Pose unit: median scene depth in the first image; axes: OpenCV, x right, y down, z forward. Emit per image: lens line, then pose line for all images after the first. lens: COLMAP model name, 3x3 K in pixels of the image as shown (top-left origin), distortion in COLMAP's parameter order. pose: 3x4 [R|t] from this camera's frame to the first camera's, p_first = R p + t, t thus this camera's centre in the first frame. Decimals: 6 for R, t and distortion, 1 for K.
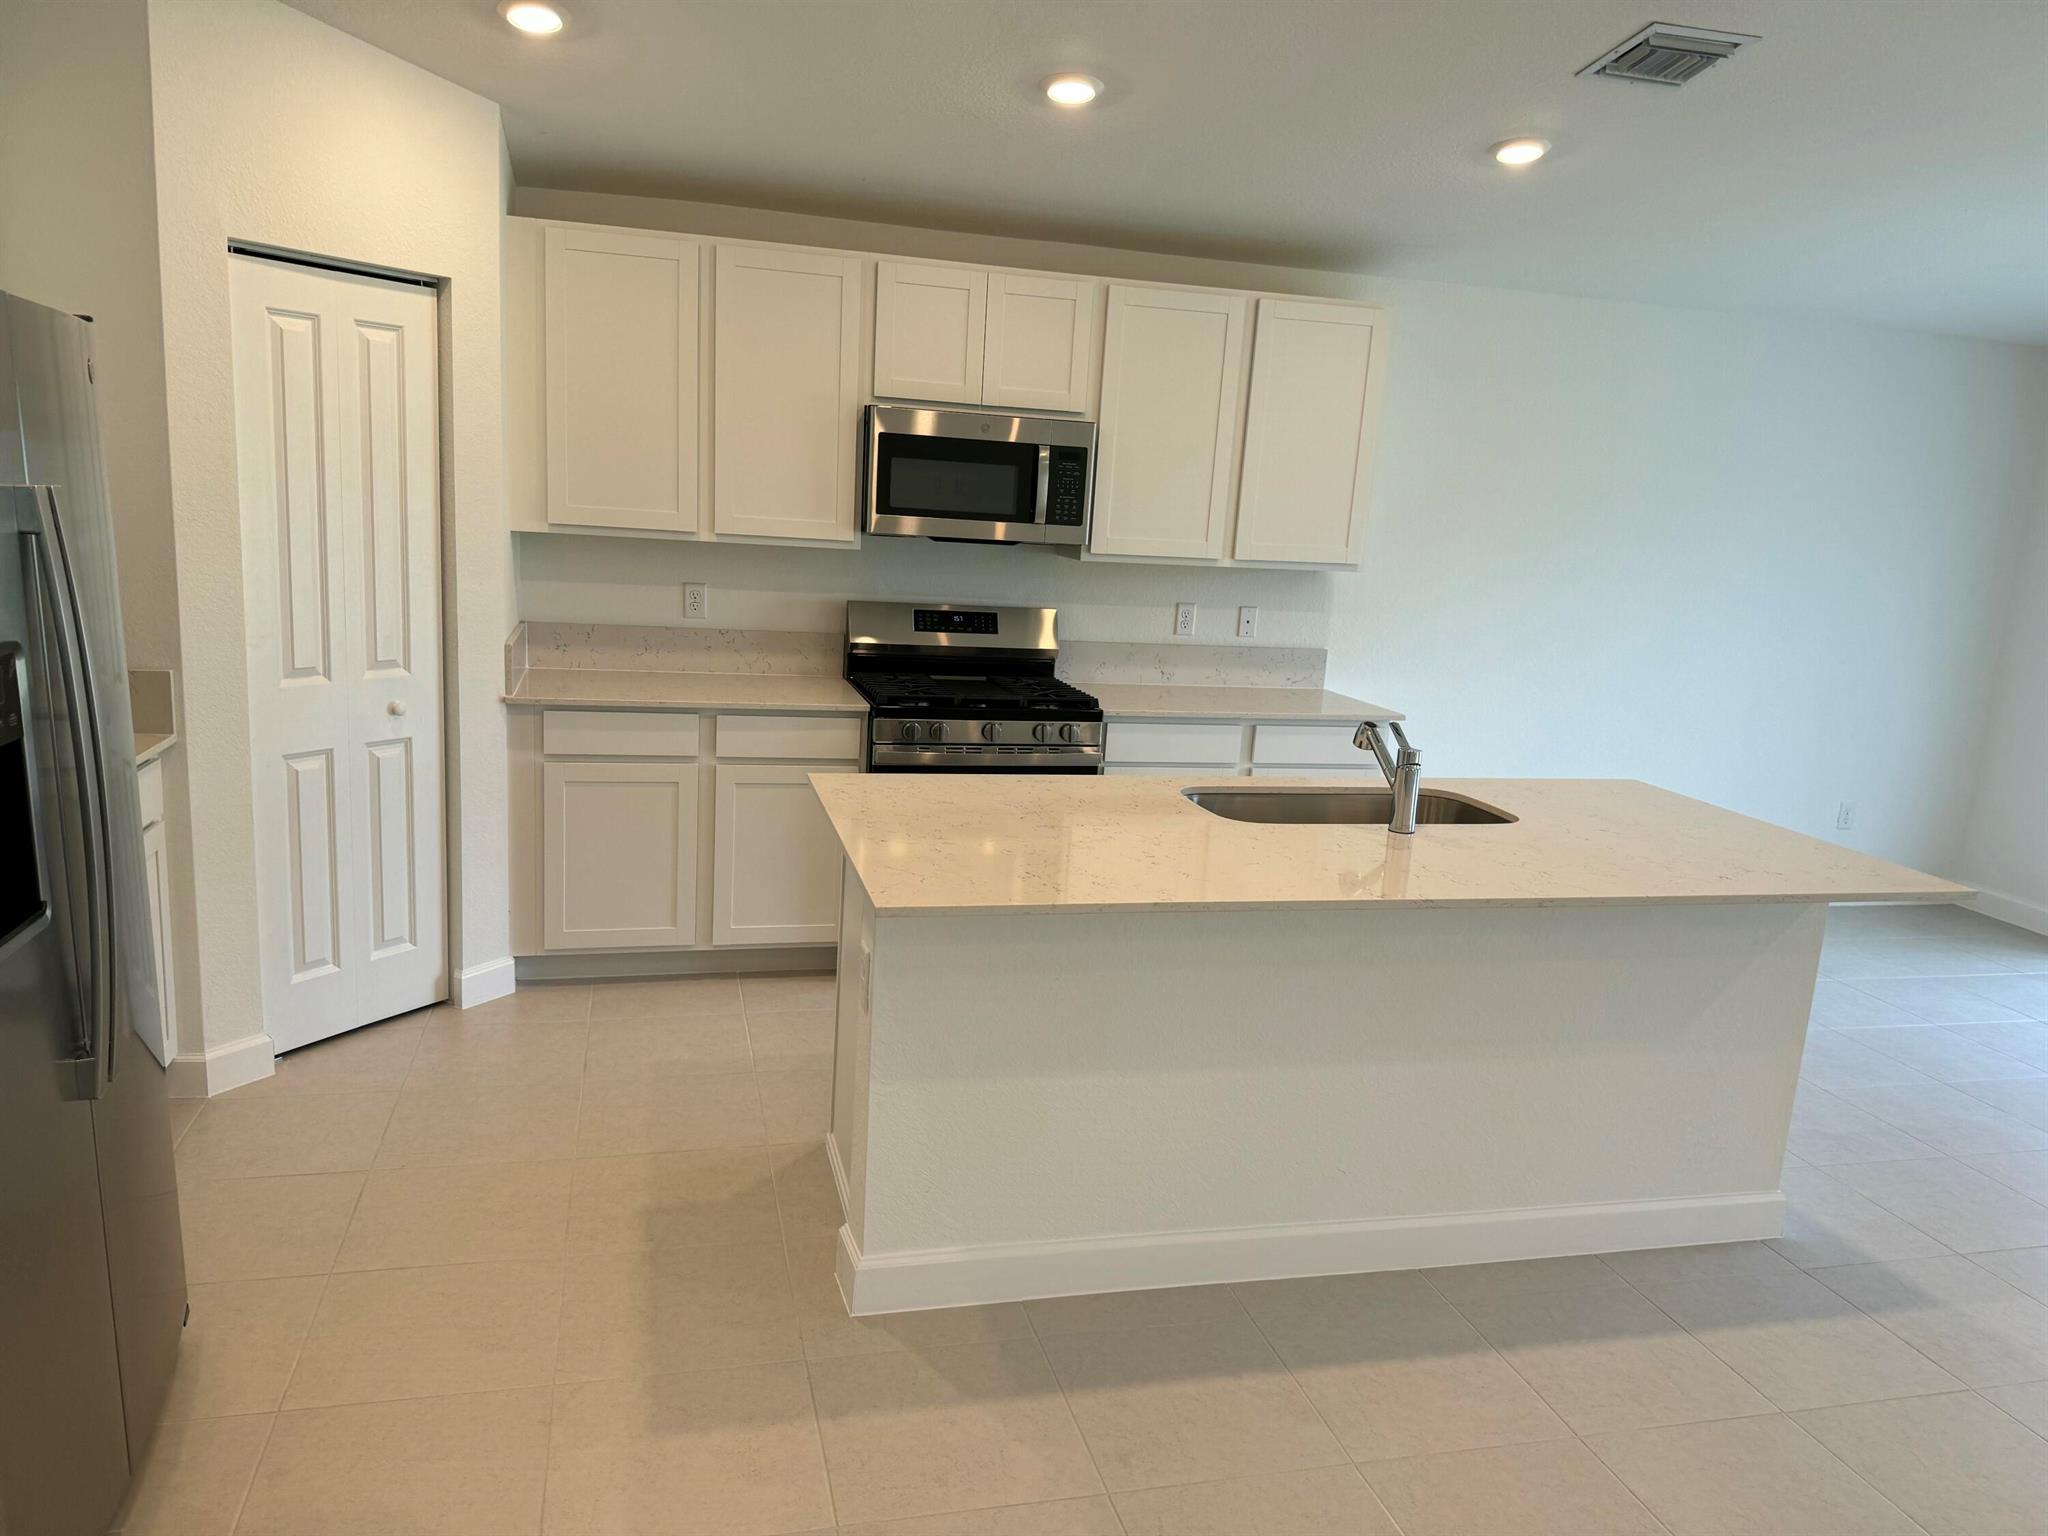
lens RADIAL K [[1435.6, 0, 1026.7], [0, 1435.6, 772.5], [0, 0, 1]] dist [0.070480, -0.083052]
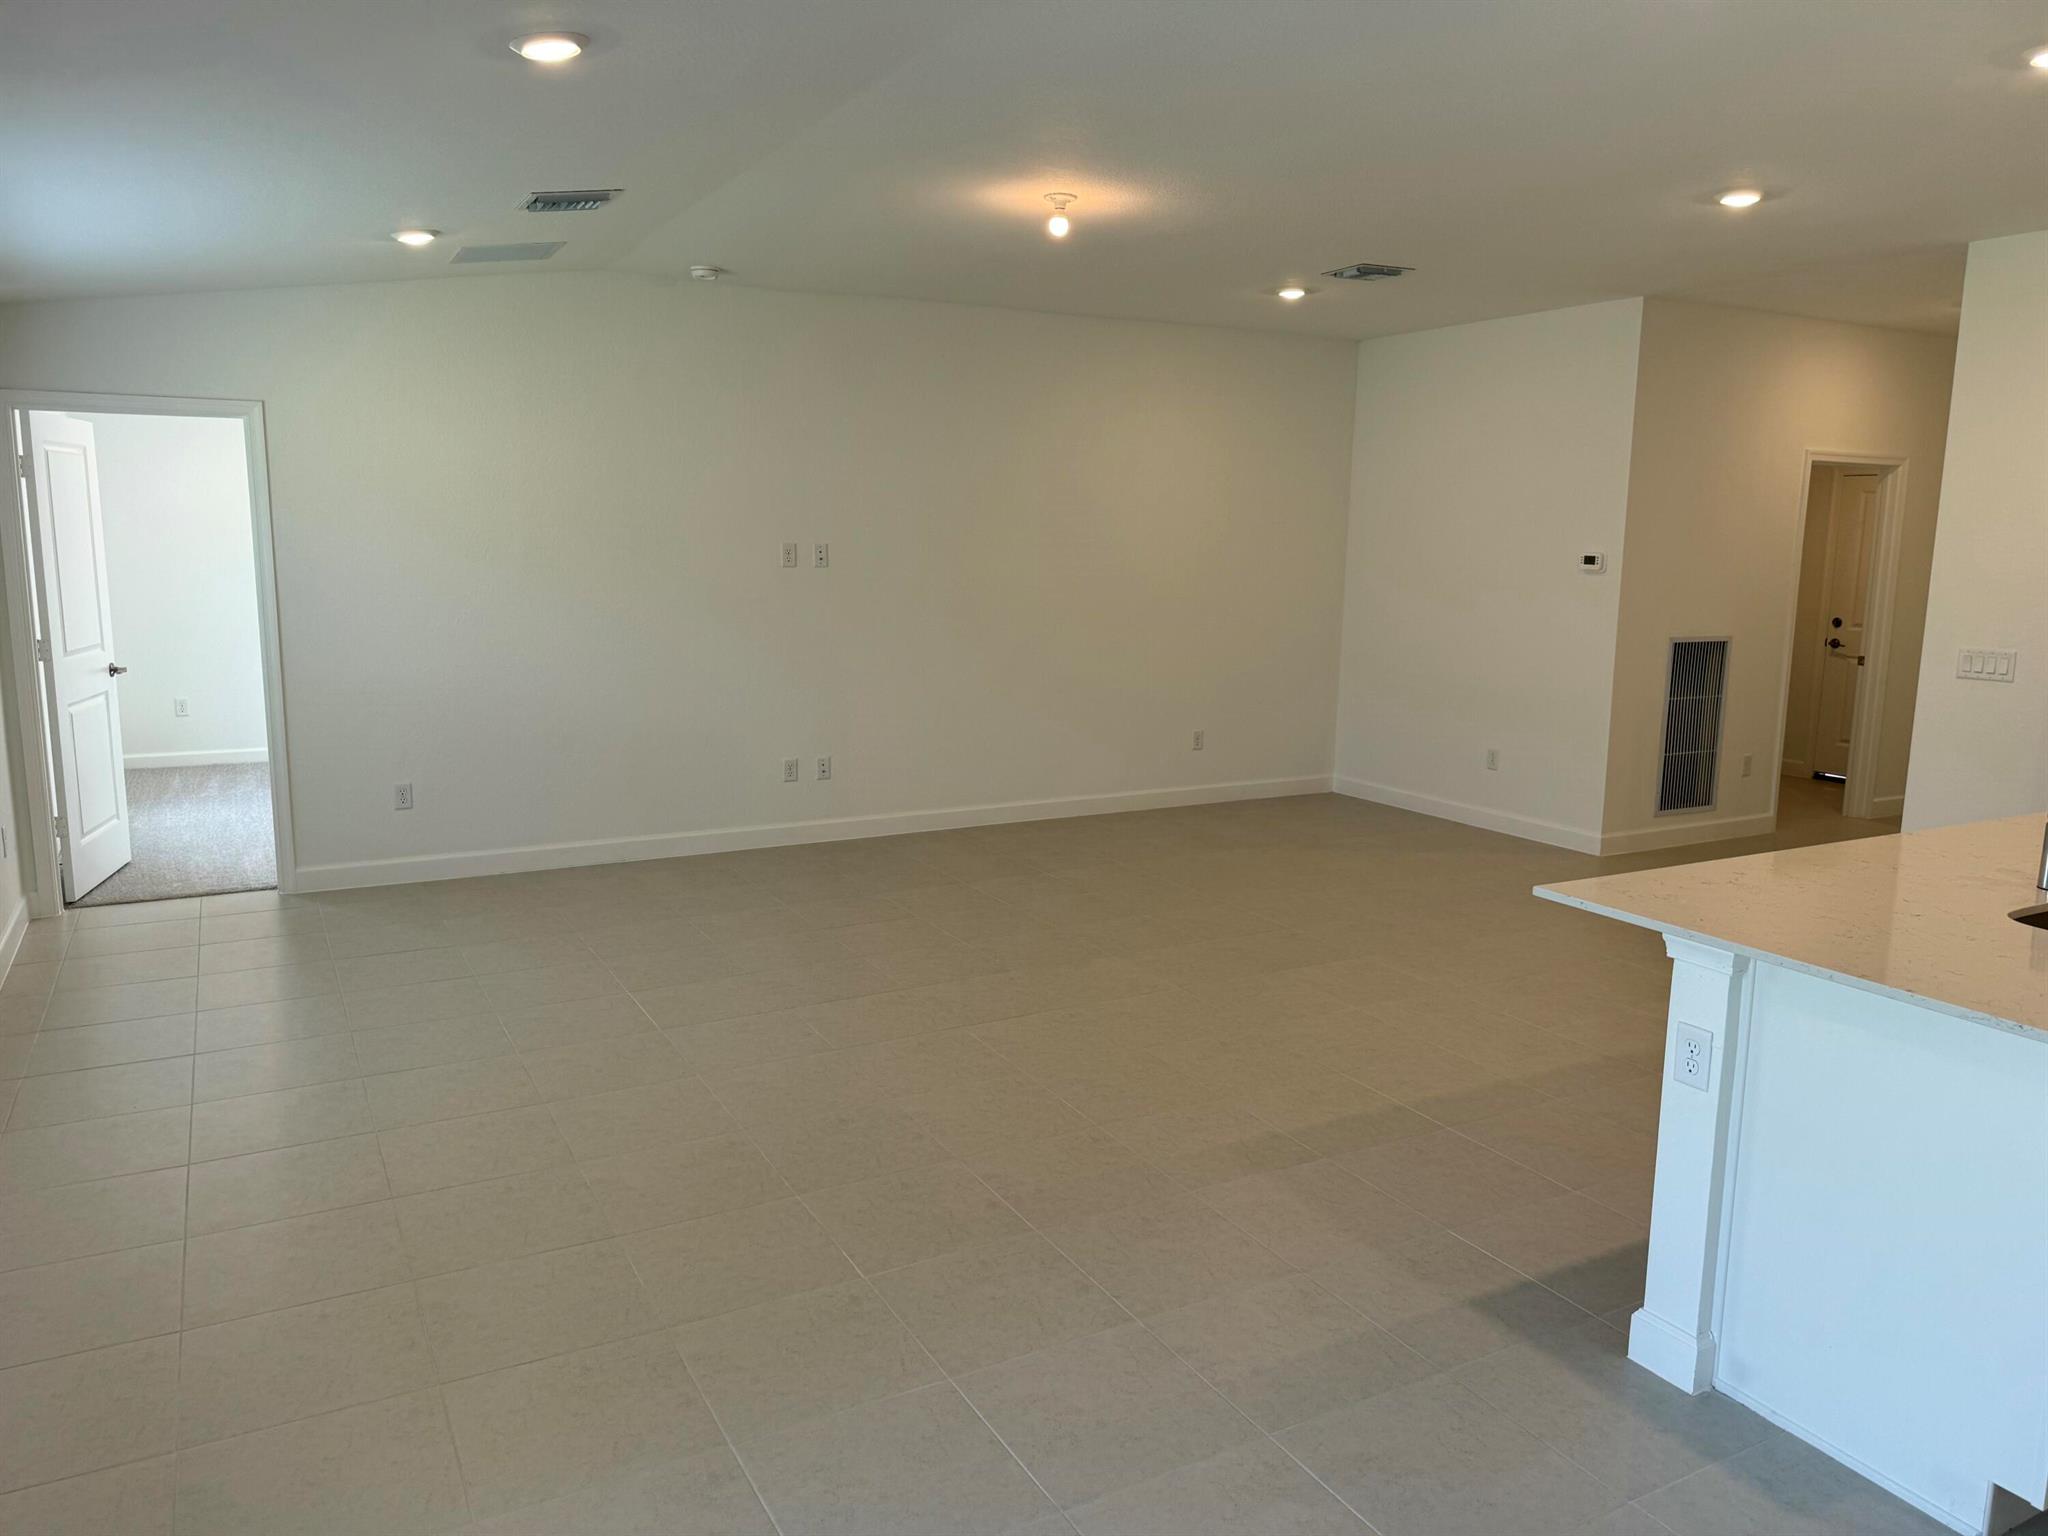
lens RADIAL K [[1435.6, 0, 1038.2], [0, 1435.6, 770.7], [0, 0, 1]] dist [0.070480, -0.083052]
pose [[-0.966996, -0.035809, -0.252264, 0.947371], [-0.121017, 0.935820, 0.331052, -0.223020], [0.224219, 0.350654, -0.909268, 1.378736]]
